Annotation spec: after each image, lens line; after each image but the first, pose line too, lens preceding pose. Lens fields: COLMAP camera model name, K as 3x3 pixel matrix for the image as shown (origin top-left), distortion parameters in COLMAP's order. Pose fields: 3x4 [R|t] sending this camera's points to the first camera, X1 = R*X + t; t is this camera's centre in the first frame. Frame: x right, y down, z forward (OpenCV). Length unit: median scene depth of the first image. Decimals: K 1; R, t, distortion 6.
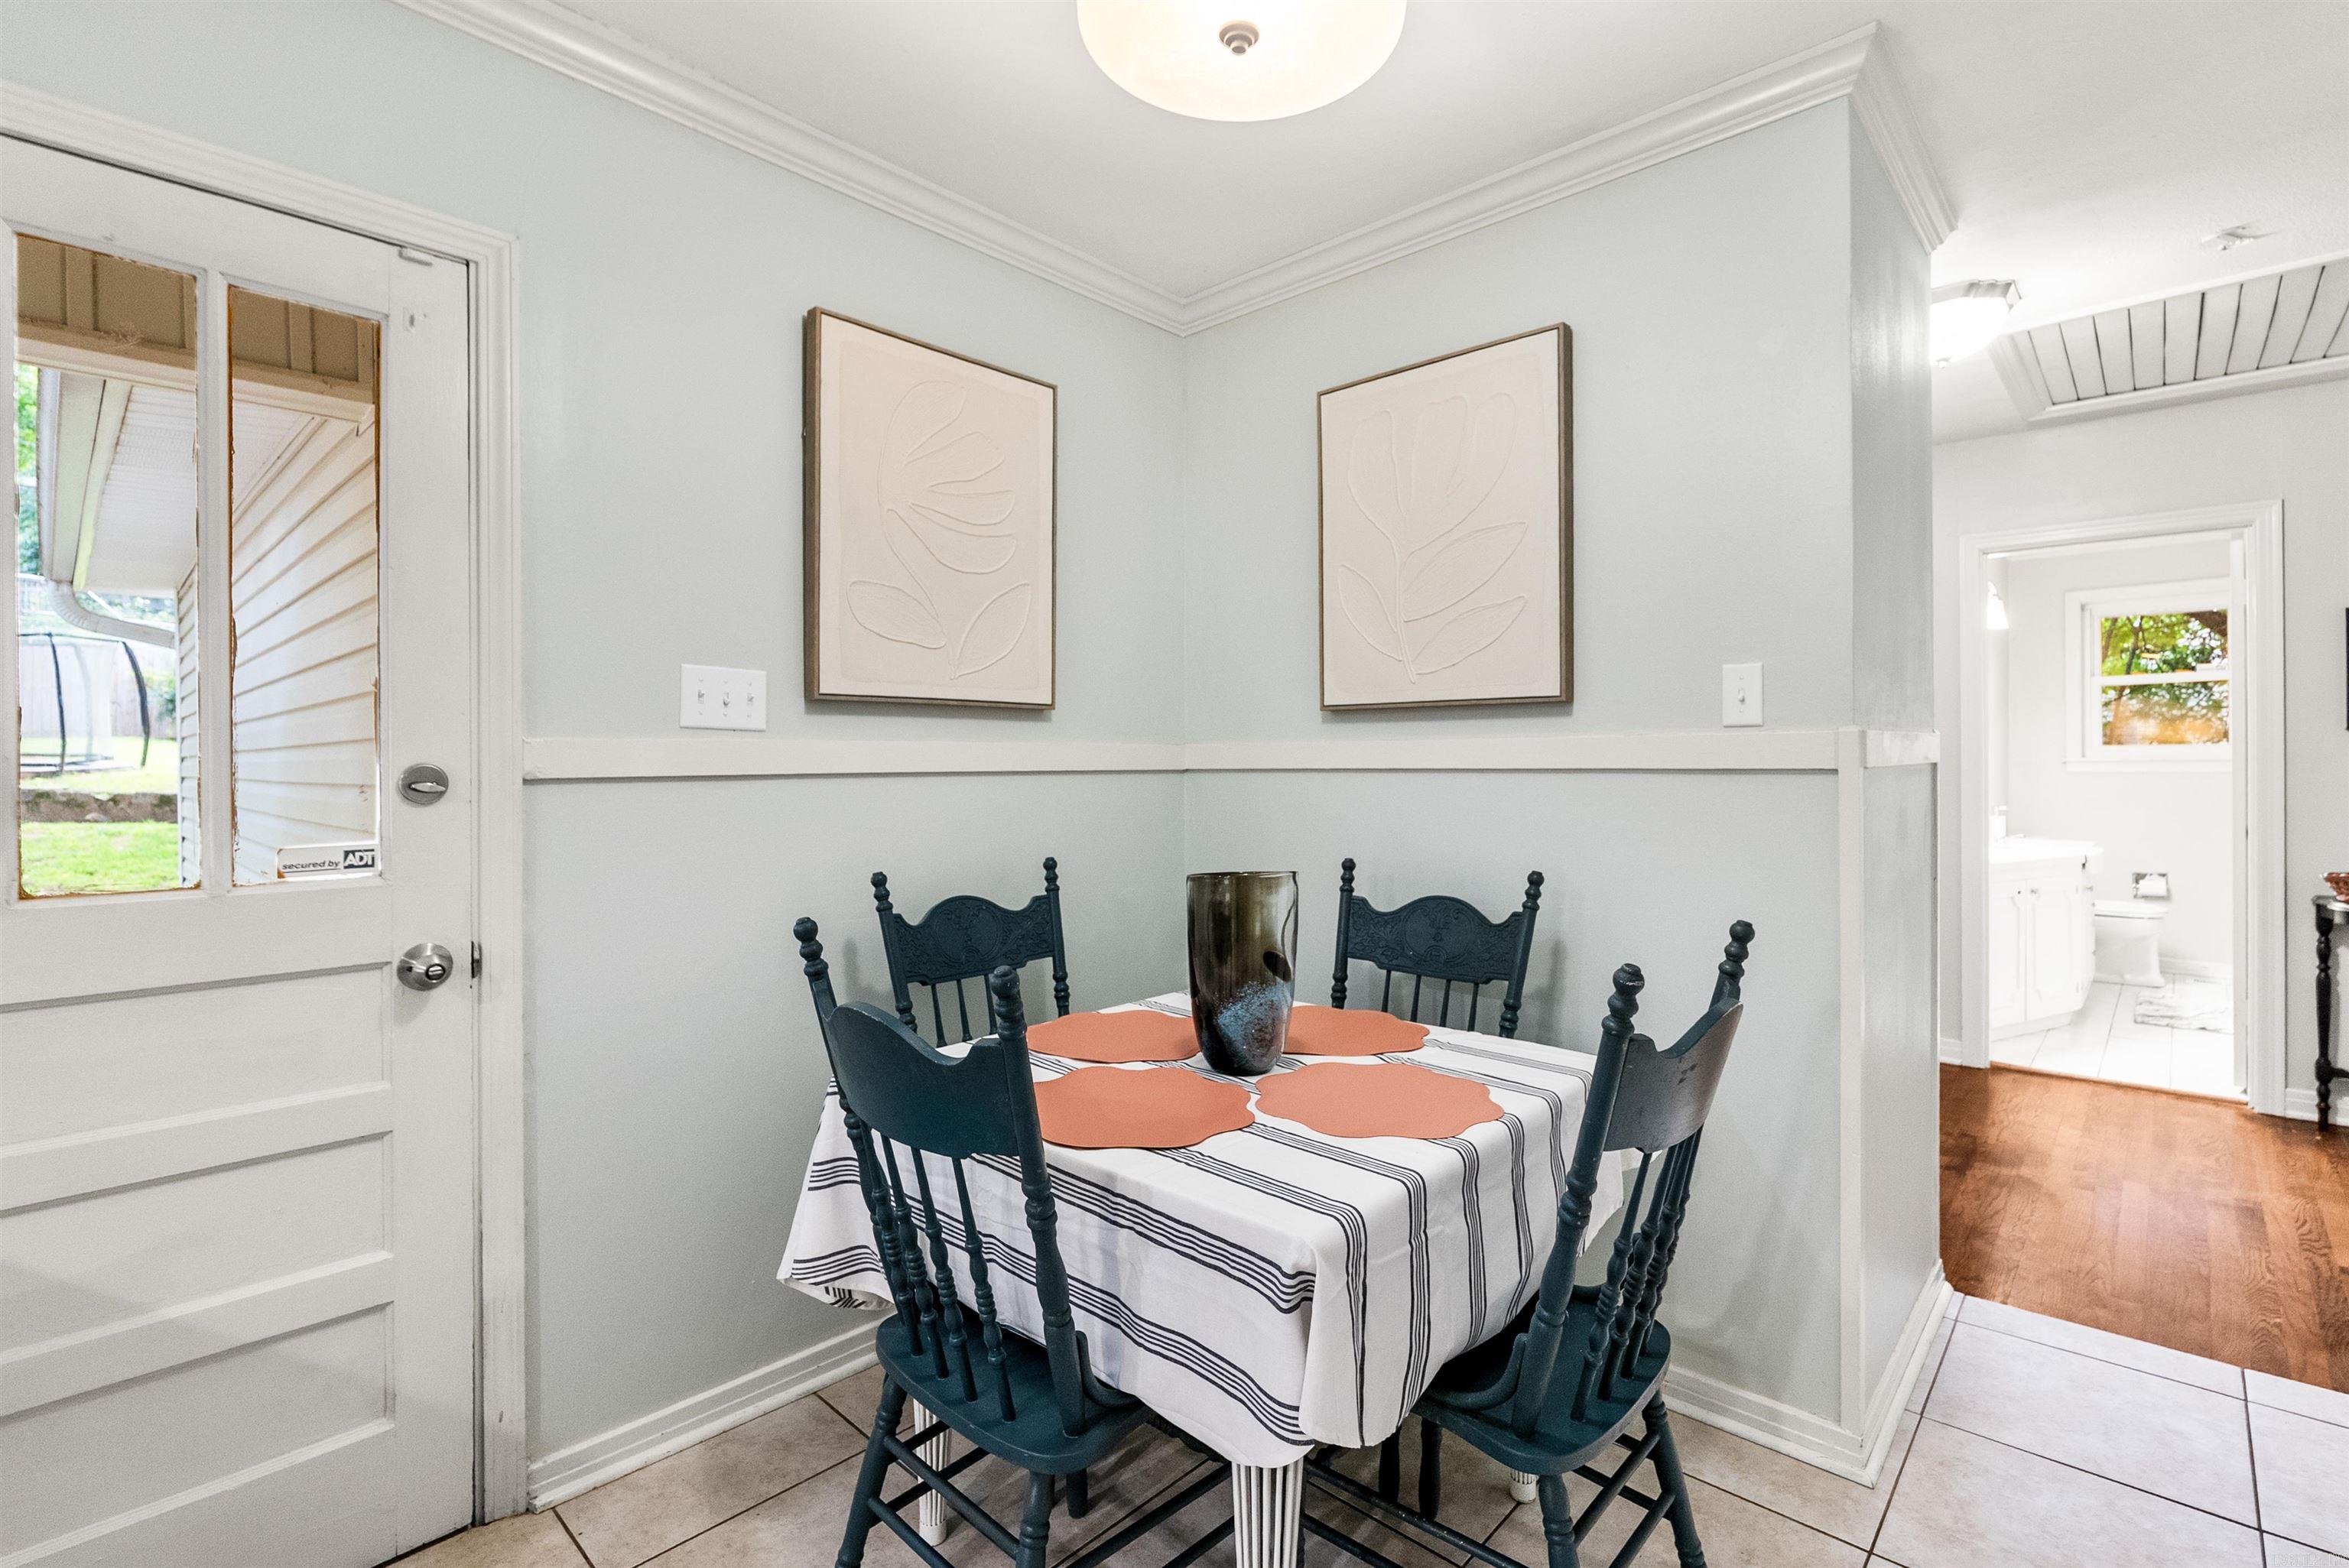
lens RADIAL K [[1079.6, 0, 1177.4], [0, 1079.6, 770.3], [0, 0, 1]] dist [-0.002009, -0.000595]
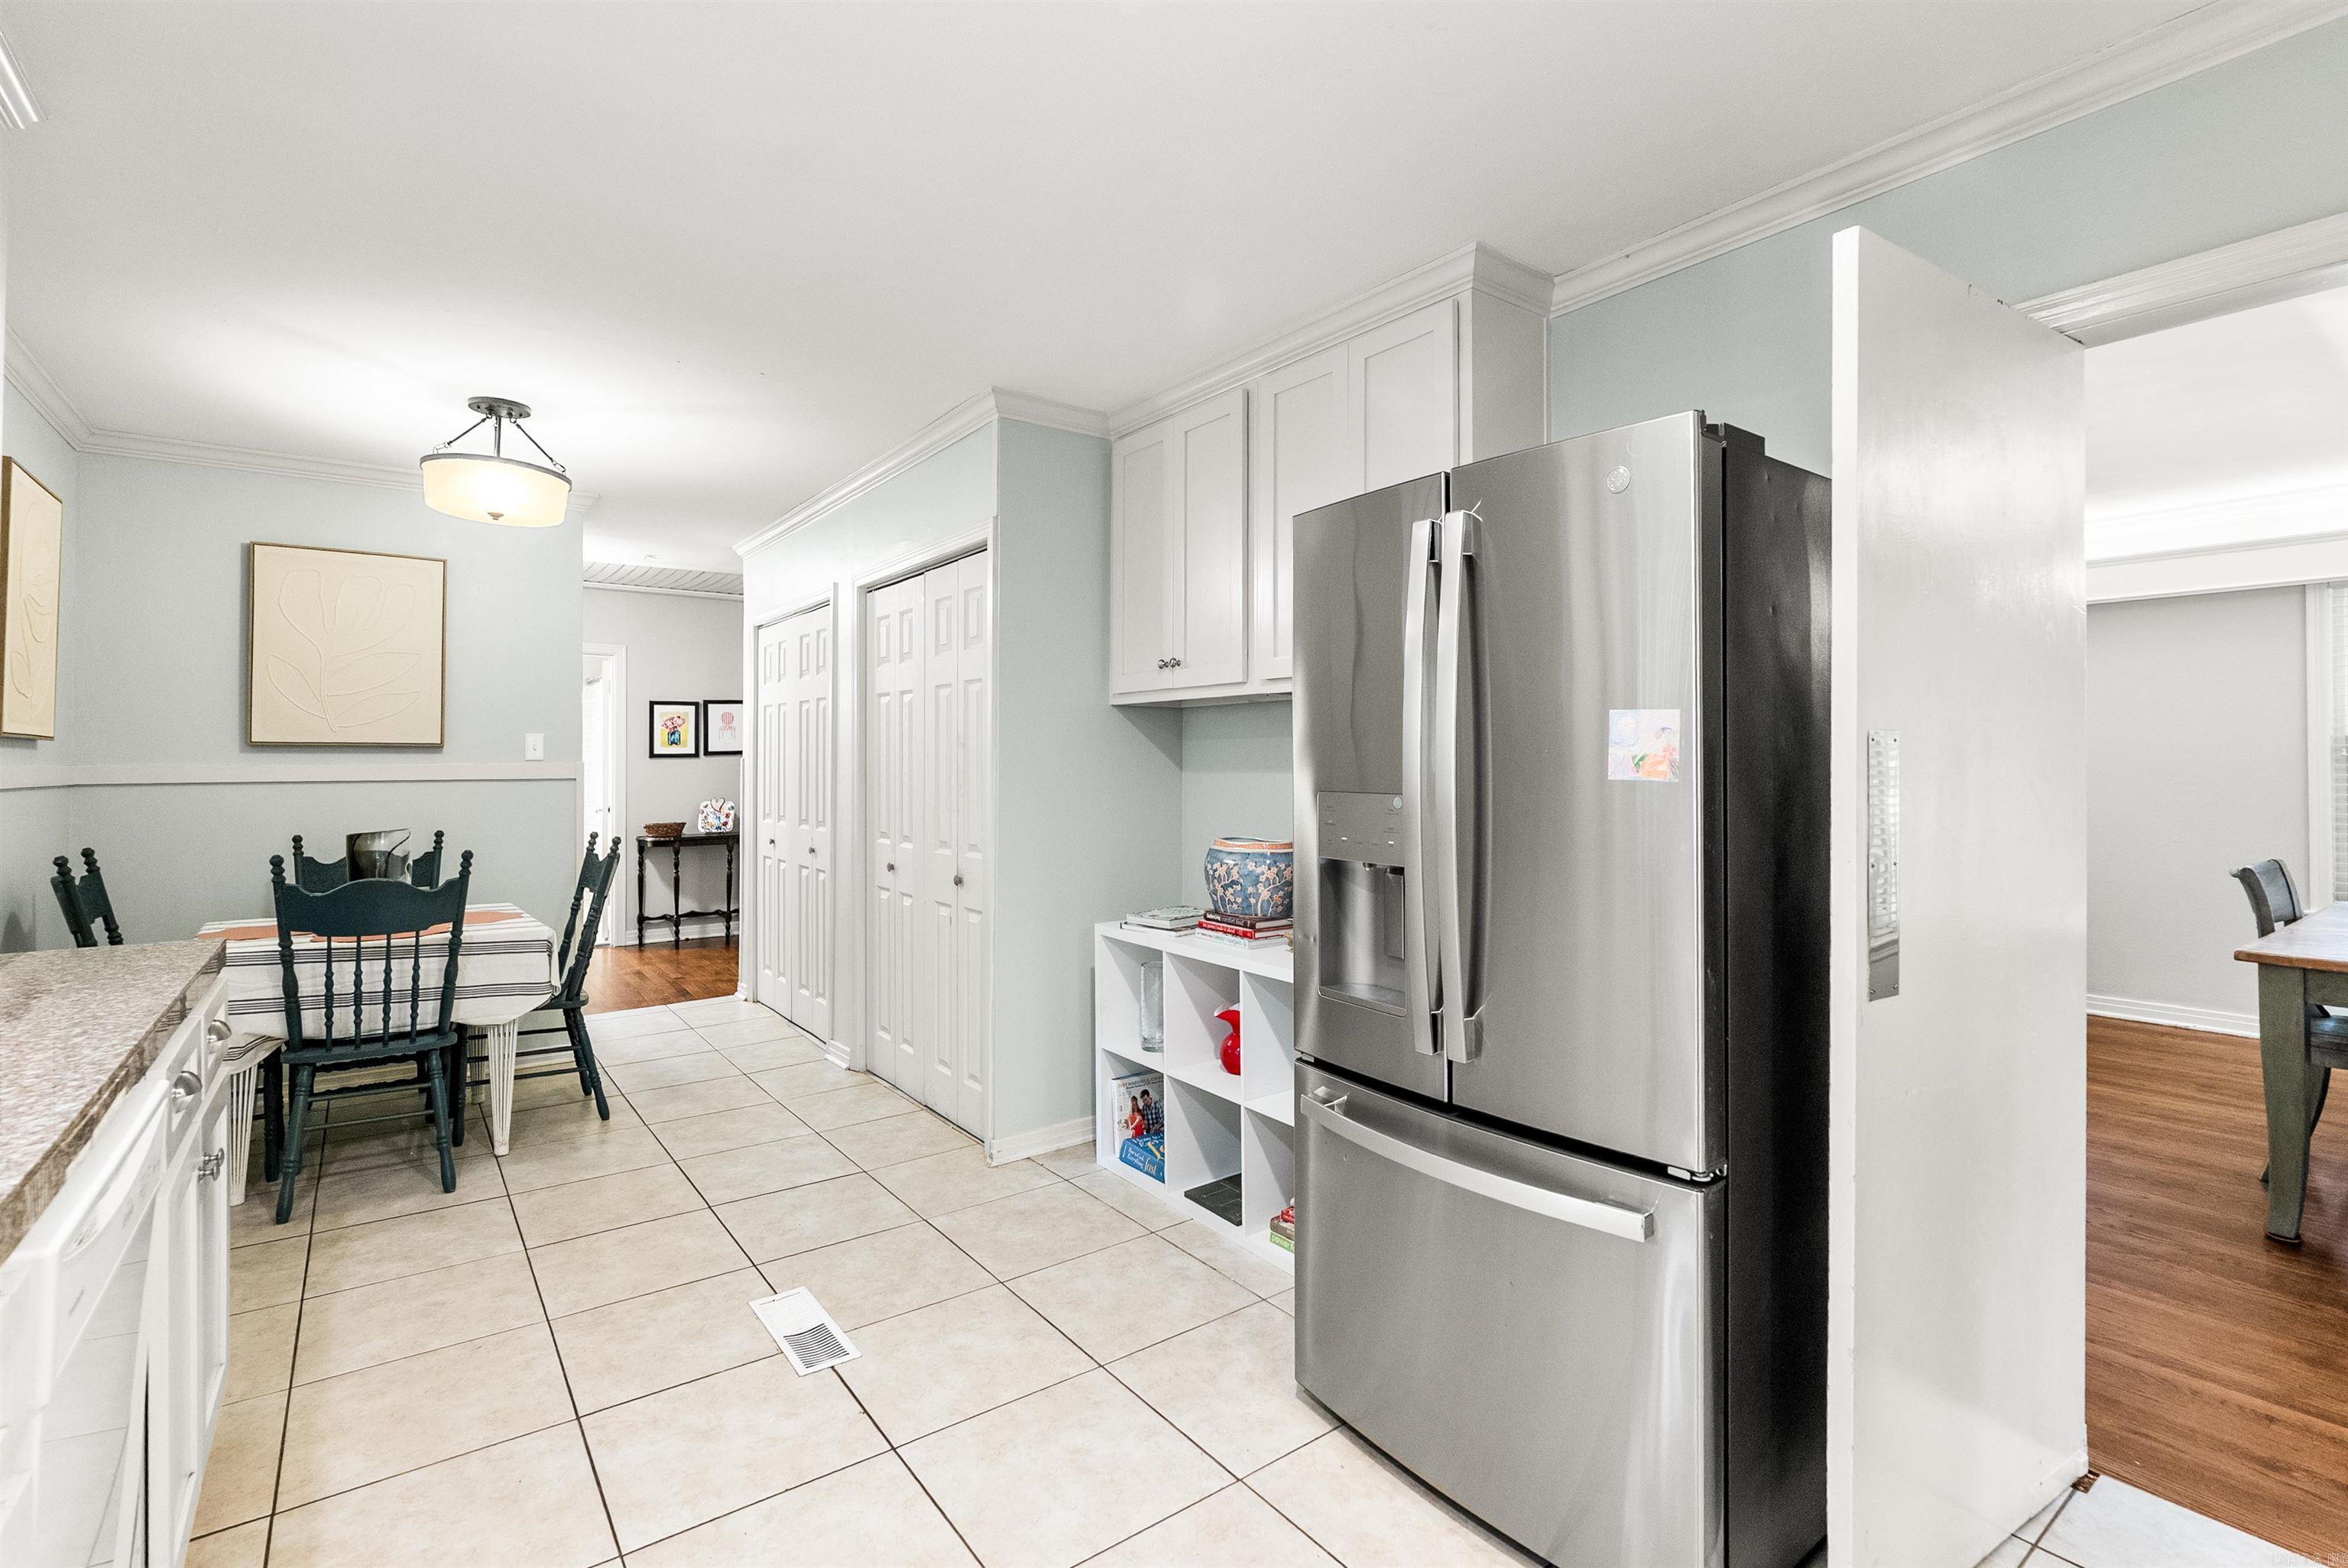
lens RADIAL K [[1076.4, 0, 1188.8], [0, 1076.4, 755.1], [0, 0, 1]] dist [0.000223, -0.000133]
pose [[0.178475, 0.010939, 0.983884, -0.815279], [0.008369, 0.999885, -0.012635, -0.006203], [-0.983909, 0.010489, 0.178363, -0.431588]]
